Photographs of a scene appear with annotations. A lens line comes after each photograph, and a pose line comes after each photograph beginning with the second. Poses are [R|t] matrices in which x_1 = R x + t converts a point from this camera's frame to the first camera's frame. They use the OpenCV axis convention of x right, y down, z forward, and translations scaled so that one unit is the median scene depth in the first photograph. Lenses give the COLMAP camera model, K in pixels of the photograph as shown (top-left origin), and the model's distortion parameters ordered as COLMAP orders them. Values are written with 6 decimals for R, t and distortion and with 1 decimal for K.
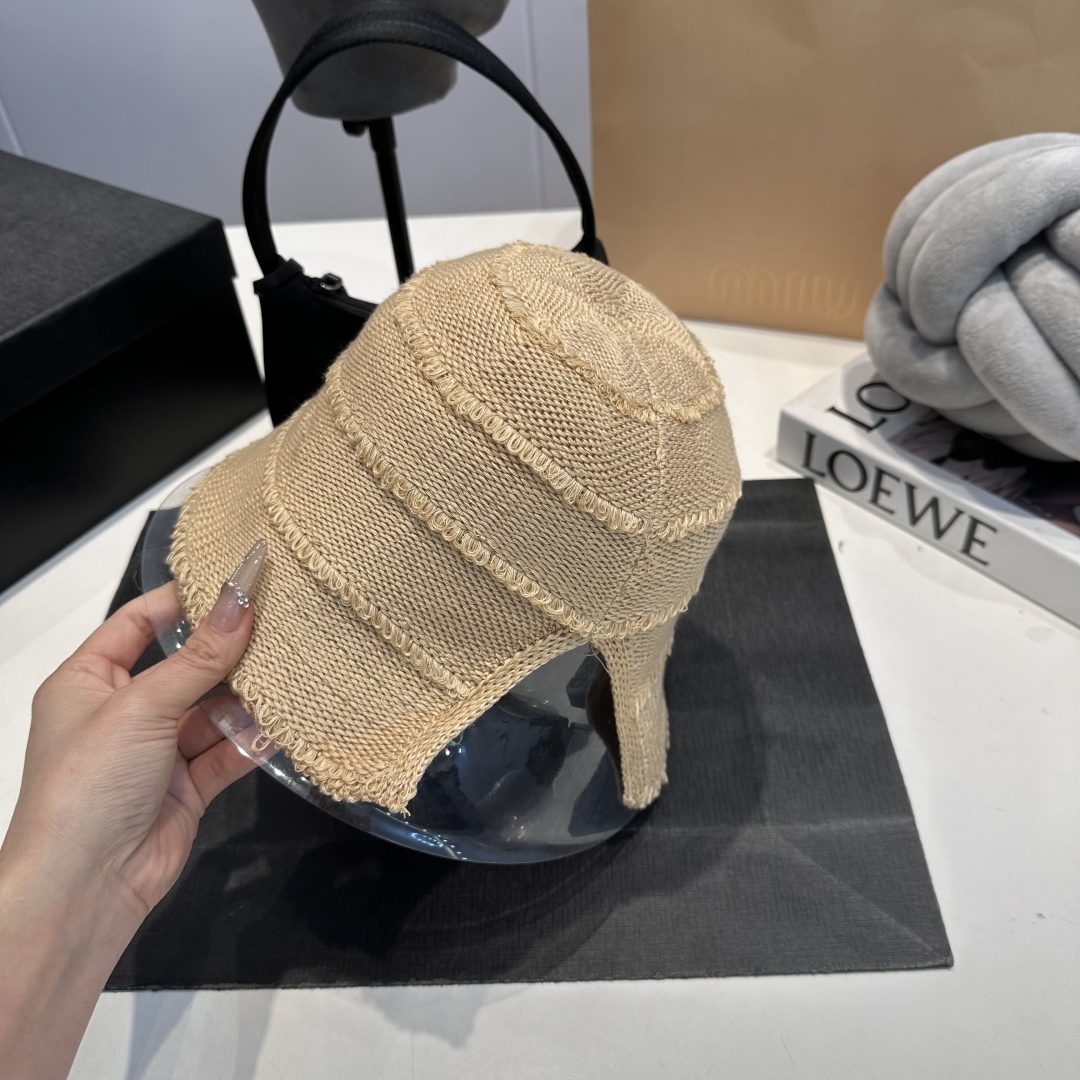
lens RADIAL K [[1153.5, 0, 540.0], [0, 1153.5, 540.0], [0, 0, 1]] dist [-0.025107, -0.033757]
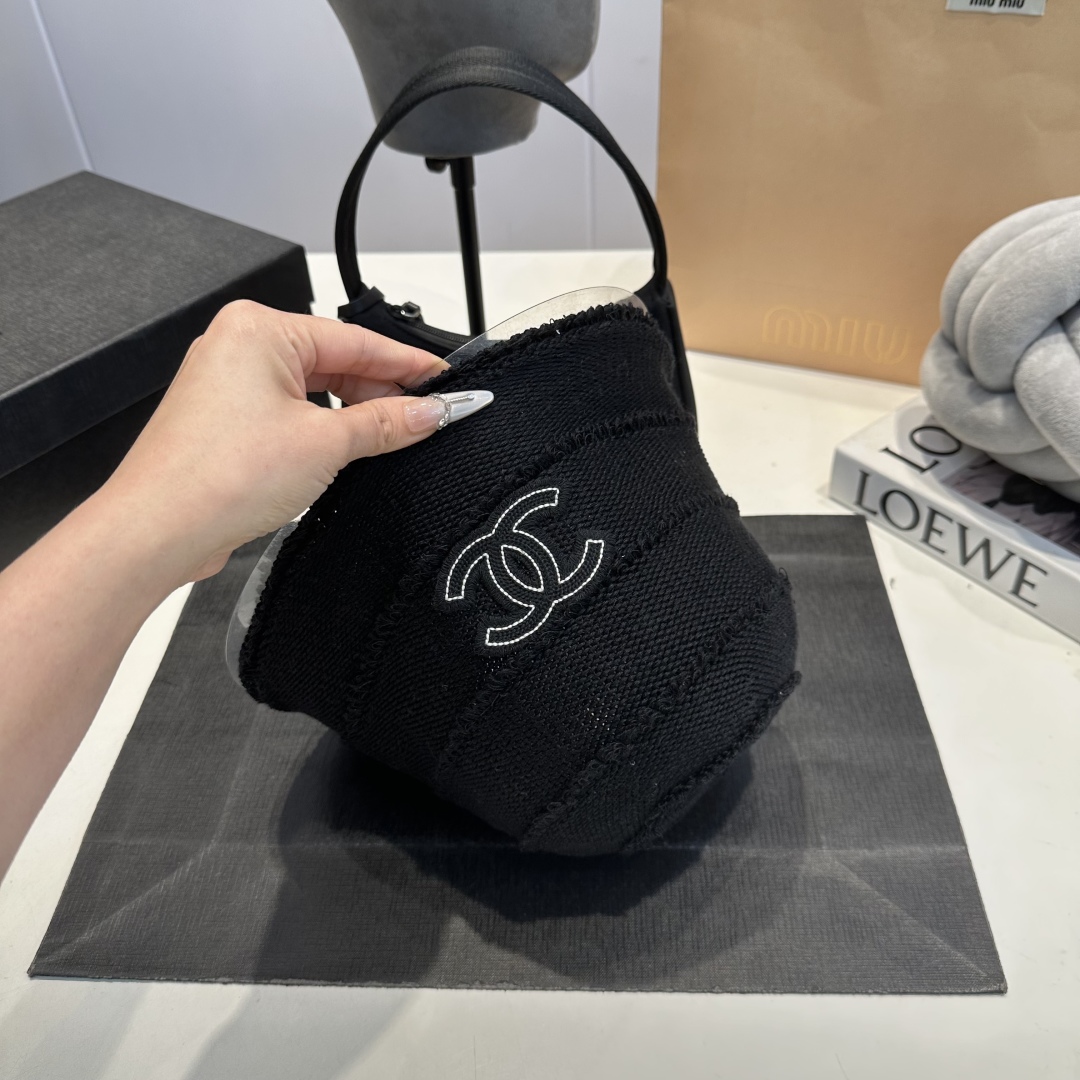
lens RADIAL K [[1154.6, 0, 537.5], [0, 1154.6, 519.8], [0, 0, 1]] dist [-0.036688, -0.005431]
pose [[0.999054, 0.040879, -0.014813, -0.049068], [-0.041536, 0.998025, -0.047124, 0.012586], [0.012858, 0.047695, 0.998779, -0.037185]]
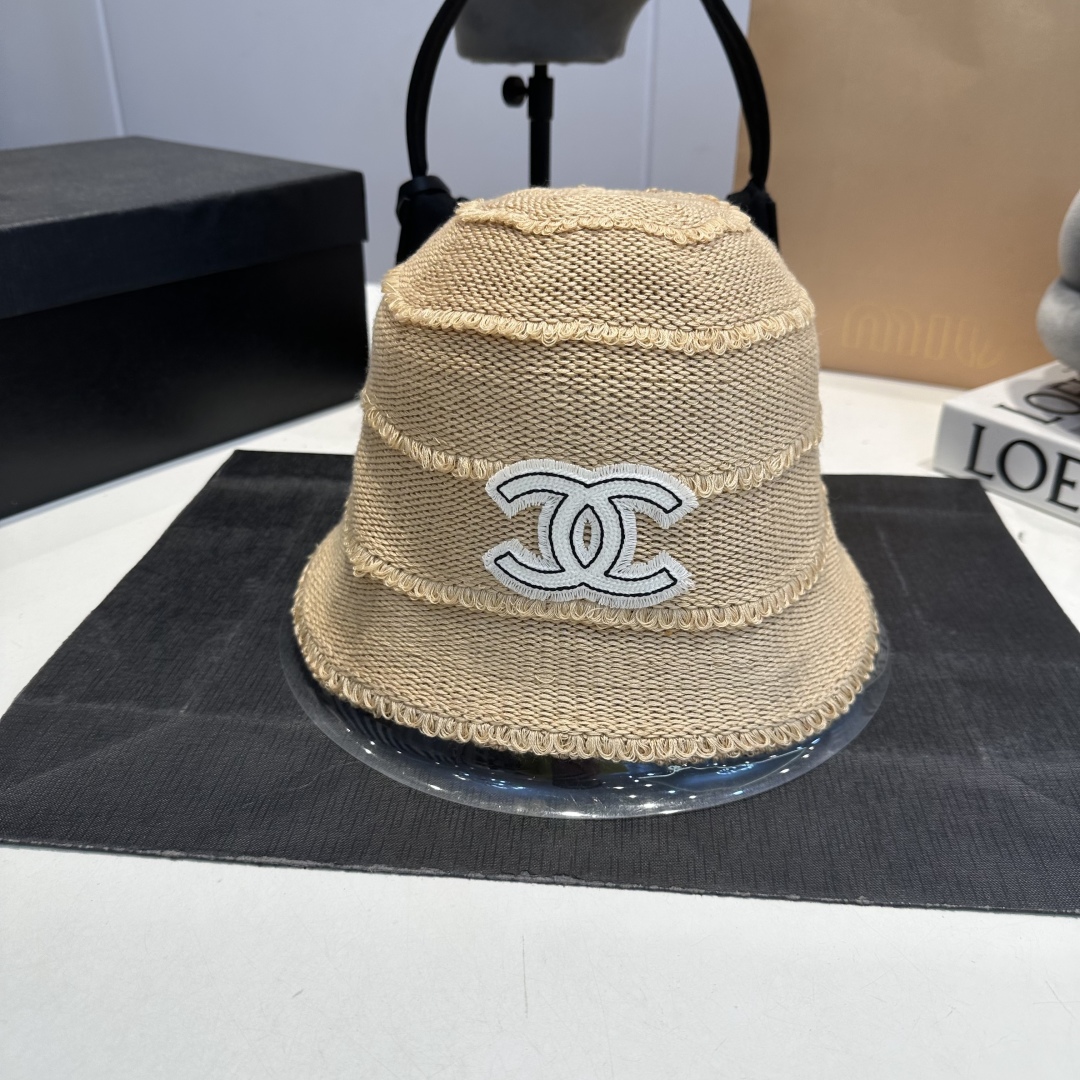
lens RADIAL K [[1157.4, 0, 544.8], [0, 1157.4, 463.6], [0, 0, 1]] dist [-0.014898, -0.030999]
pose [[0.994076, 0.103847, -0.032073, -0.085282], [-0.108676, 0.945564, -0.306756, 0.301135], [-0.001528, 0.308424, 0.951248, 0.179085]]
